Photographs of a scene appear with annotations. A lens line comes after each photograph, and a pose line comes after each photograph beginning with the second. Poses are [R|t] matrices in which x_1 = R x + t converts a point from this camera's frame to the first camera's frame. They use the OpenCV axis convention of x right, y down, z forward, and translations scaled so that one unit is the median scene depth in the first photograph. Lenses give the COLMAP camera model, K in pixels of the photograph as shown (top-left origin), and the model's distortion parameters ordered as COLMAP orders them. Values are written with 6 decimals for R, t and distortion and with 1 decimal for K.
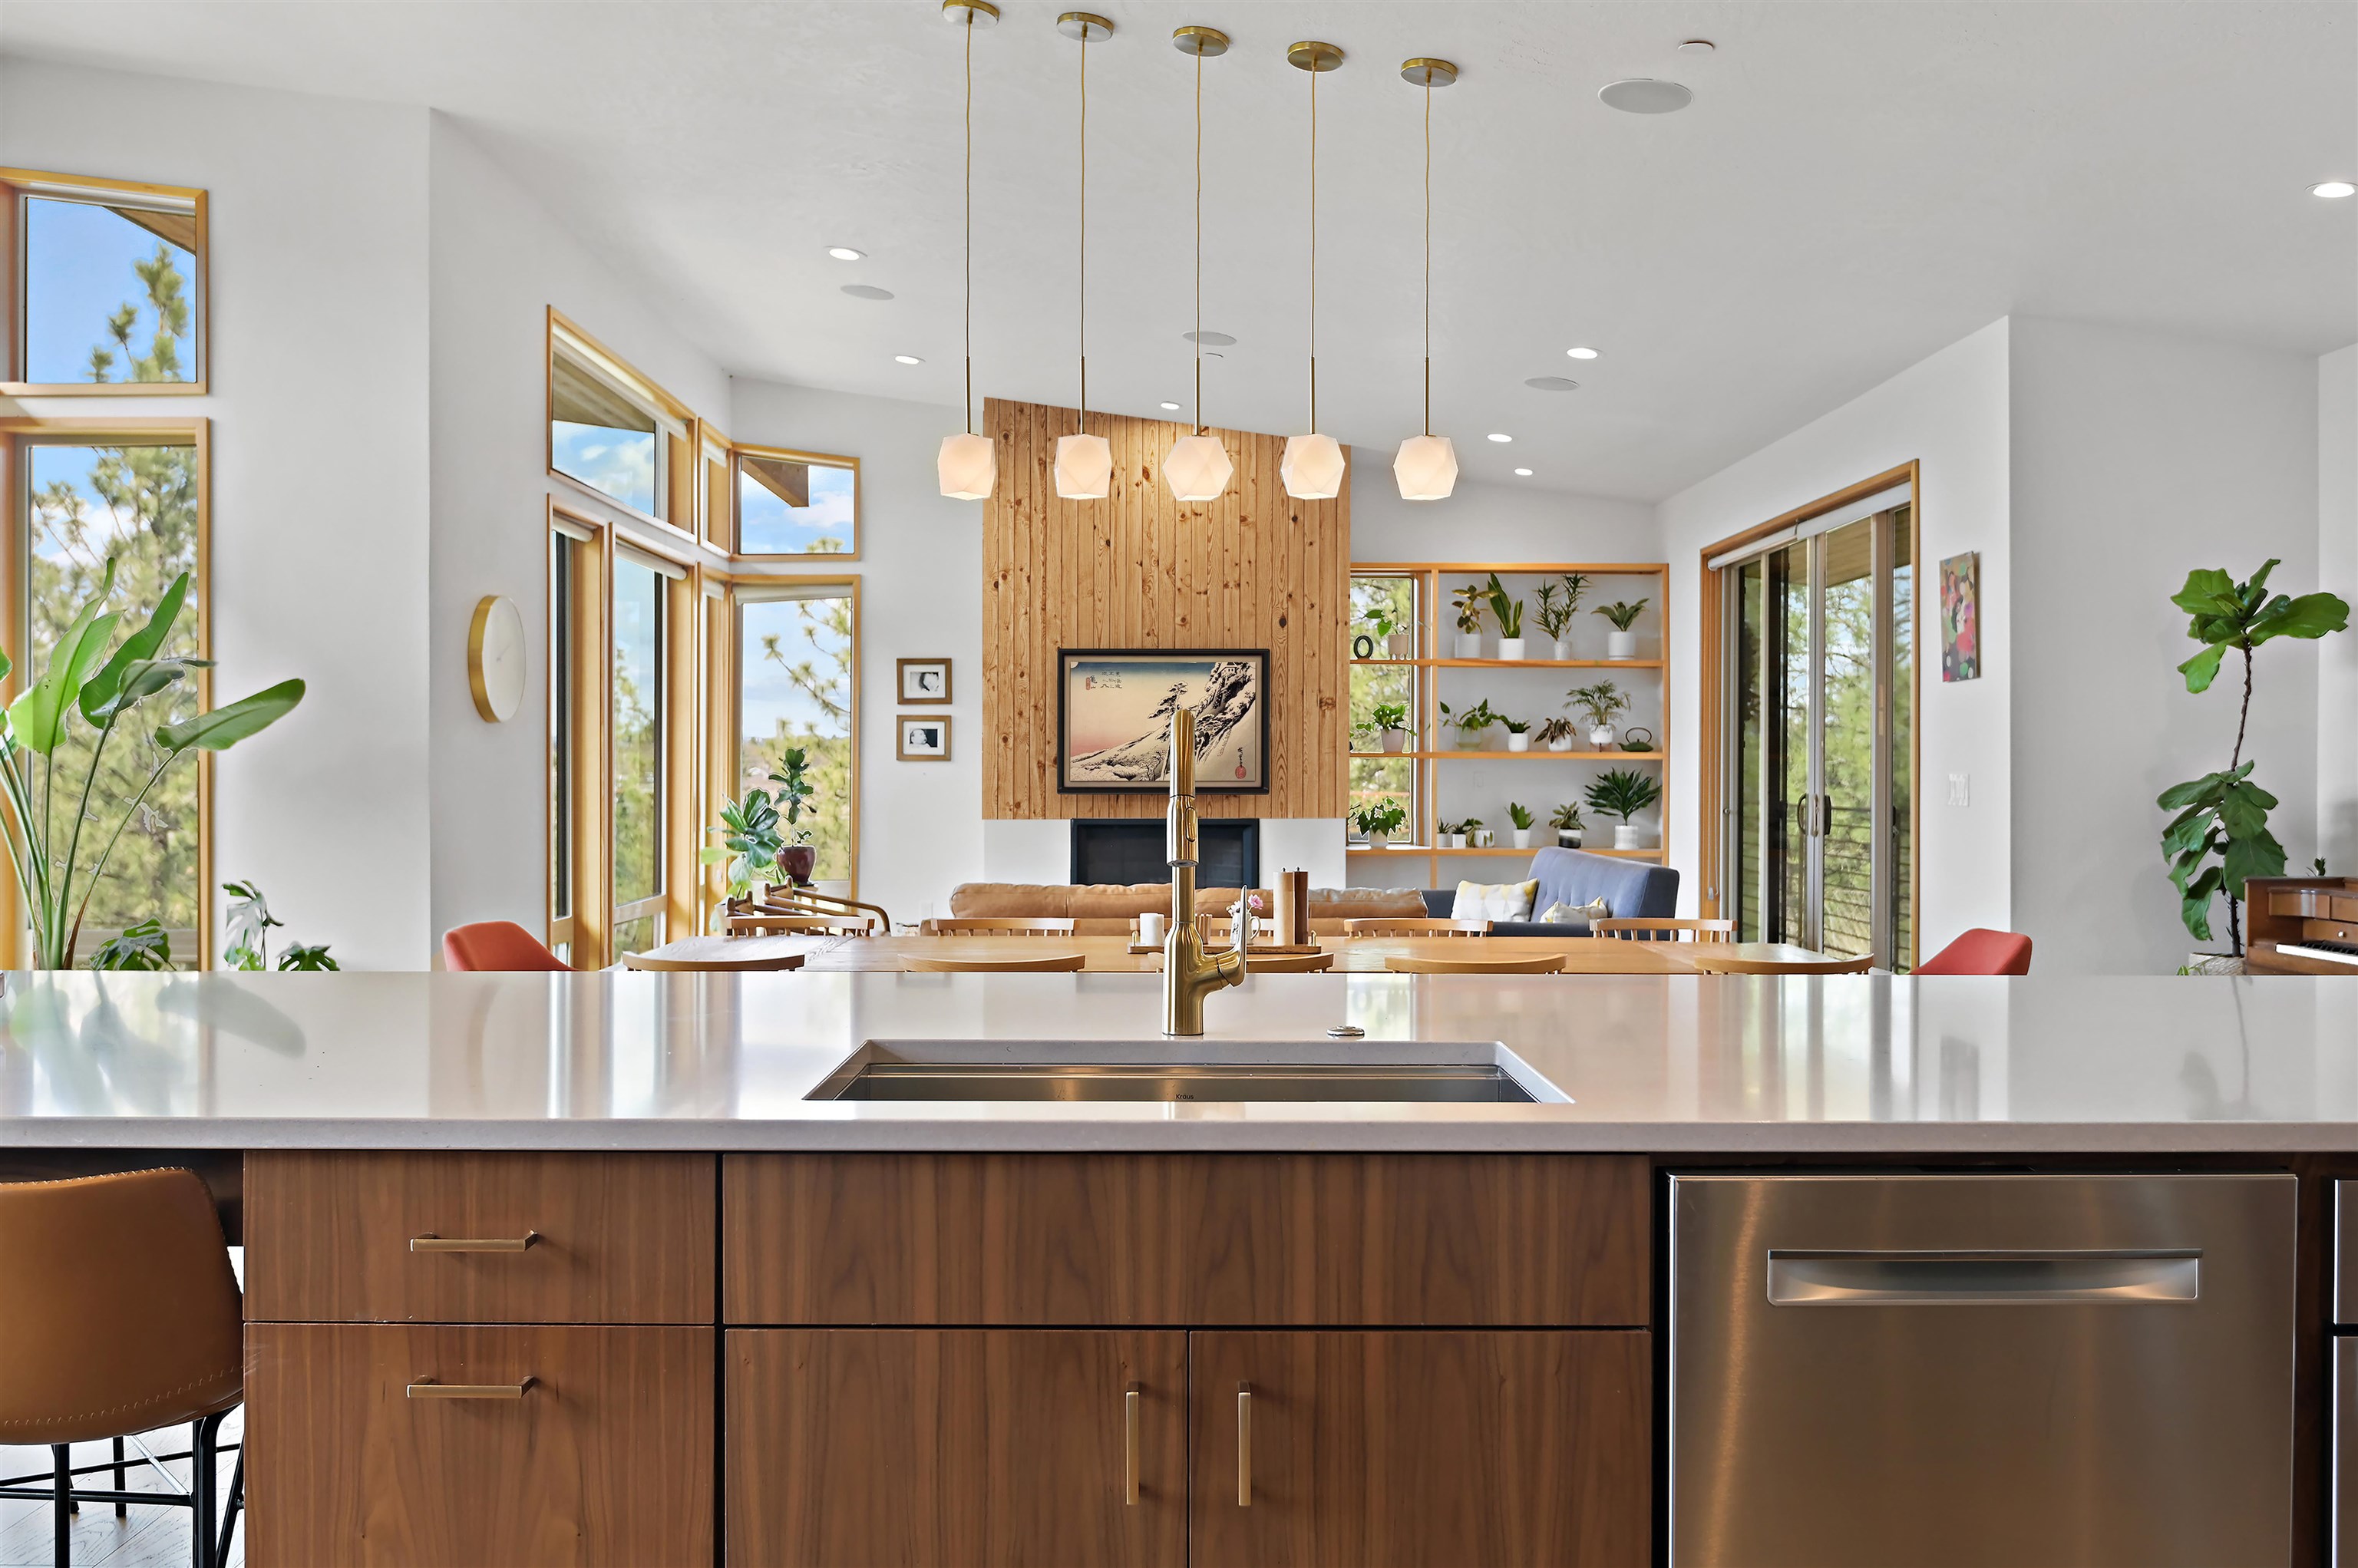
lens RADIAL K [[1933.4, 0, 1173.5], [0, 1933.4, 772.1], [0, 0, 1]] dist [0.000524, 0.004207]
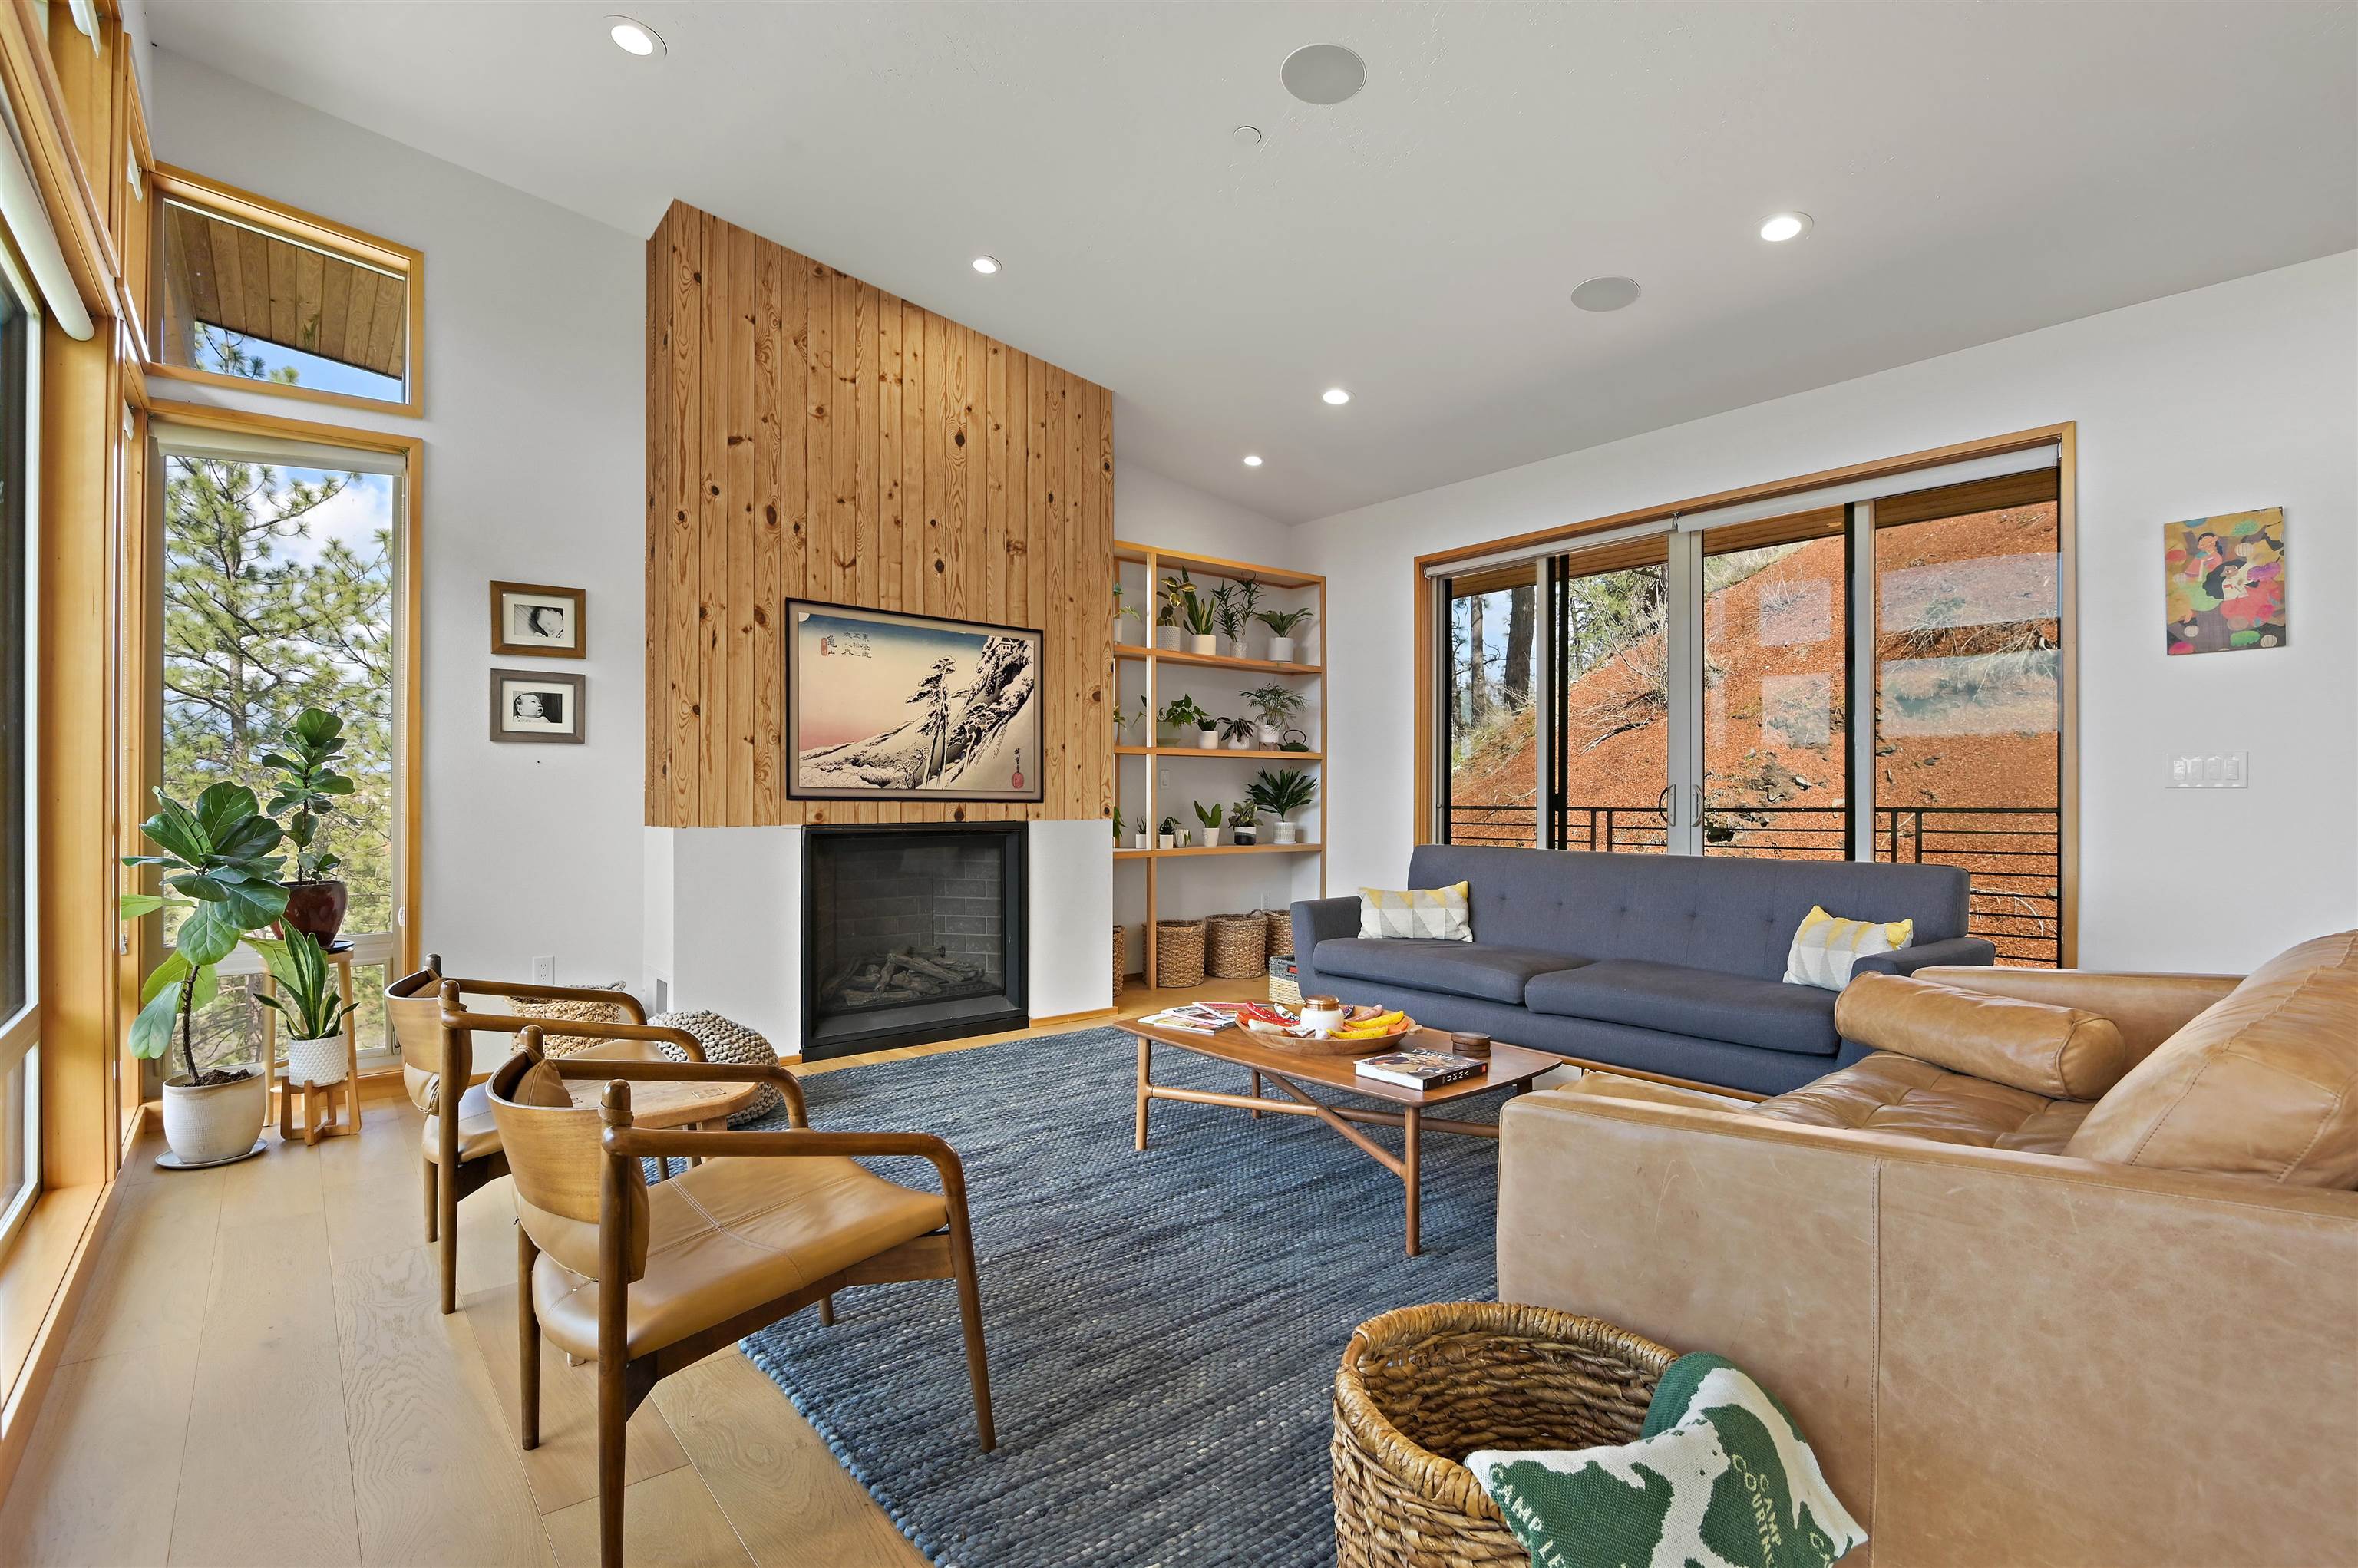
lens RADIAL K [[1115.8, 0, 1174.6], [0, 1115.8, 790.7], [0, 0, 1]] dist [-0.001015, -0.011685]
pose [[0.780138, -0.001142, 0.625607, -0.197070], [0.002528, 0.999996, -0.001326, 0.011708], [-0.625603, 0.002616, 0.780137, 0.570929]]
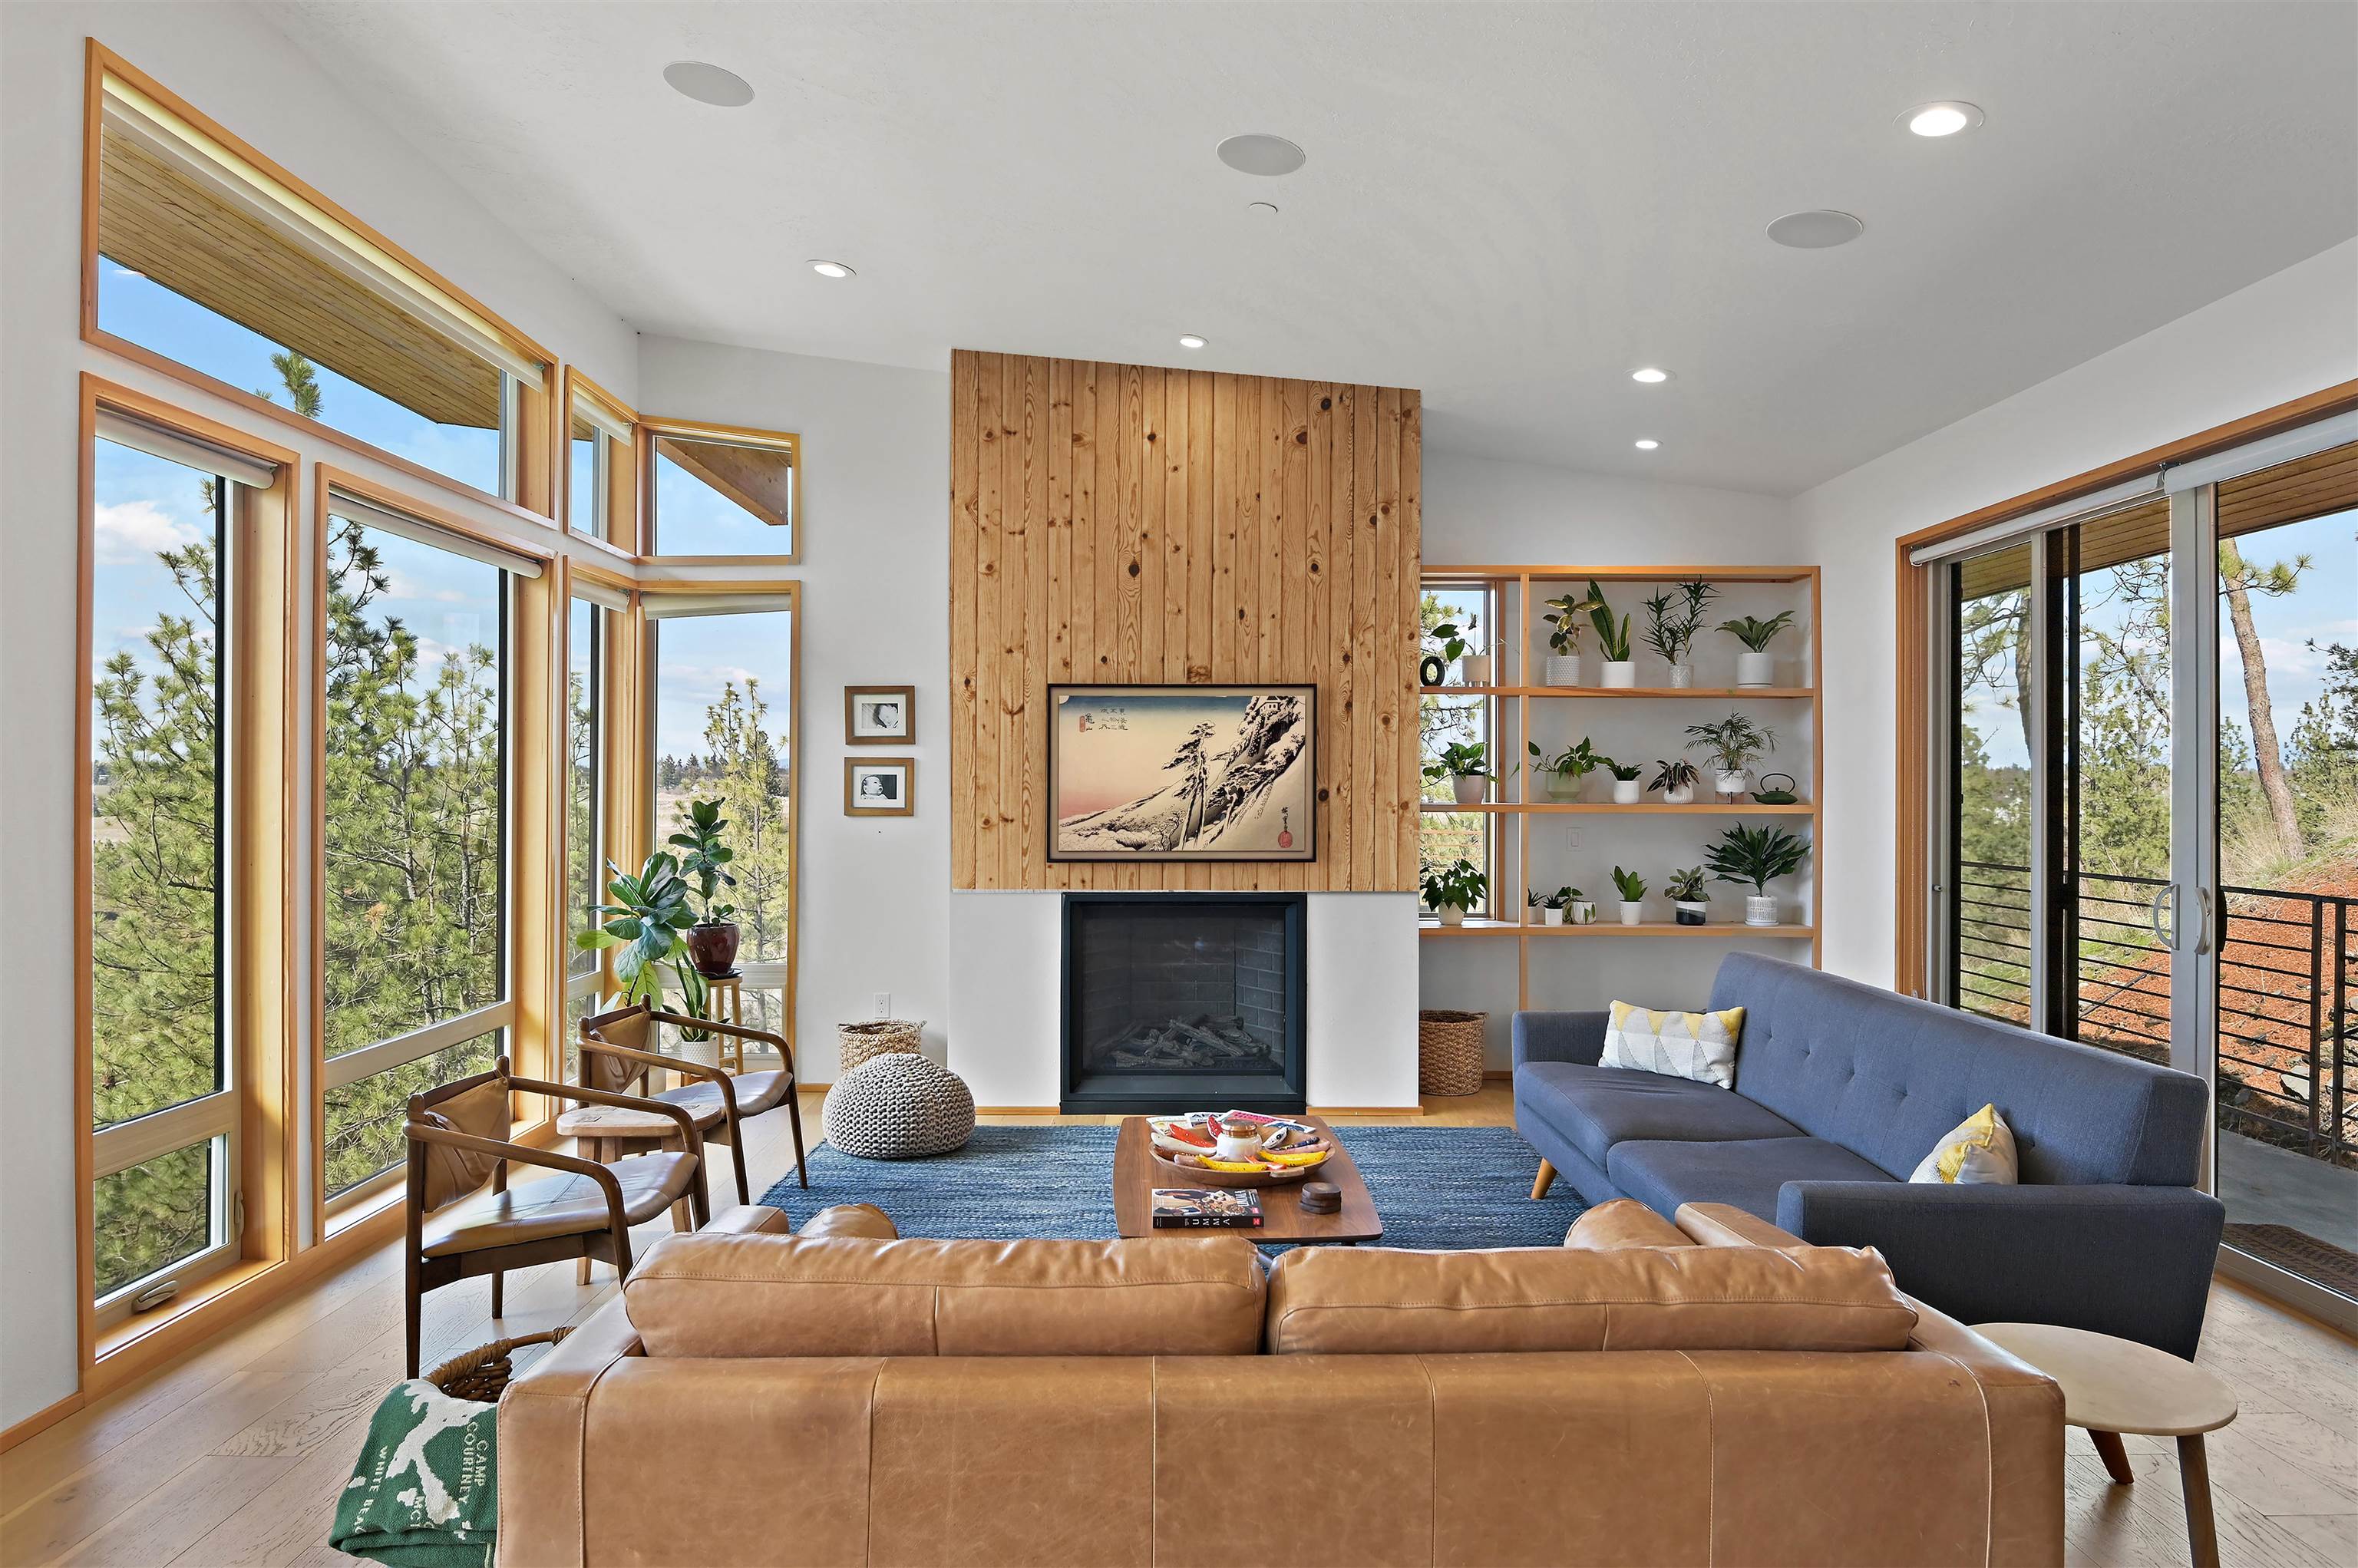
lens RADIAL K [[1391.5, 0, 1169.4], [0, 1391.5, 779.3], [0, 0, 1]] dist [-0.016770, -0.001390]
pose [[0.999960, -0.000117, -0.008932, -0.005158], [0.000072, 0.999987, -0.005107, -0.017729], [0.008932, 0.005106, 0.999947, 0.431560]]
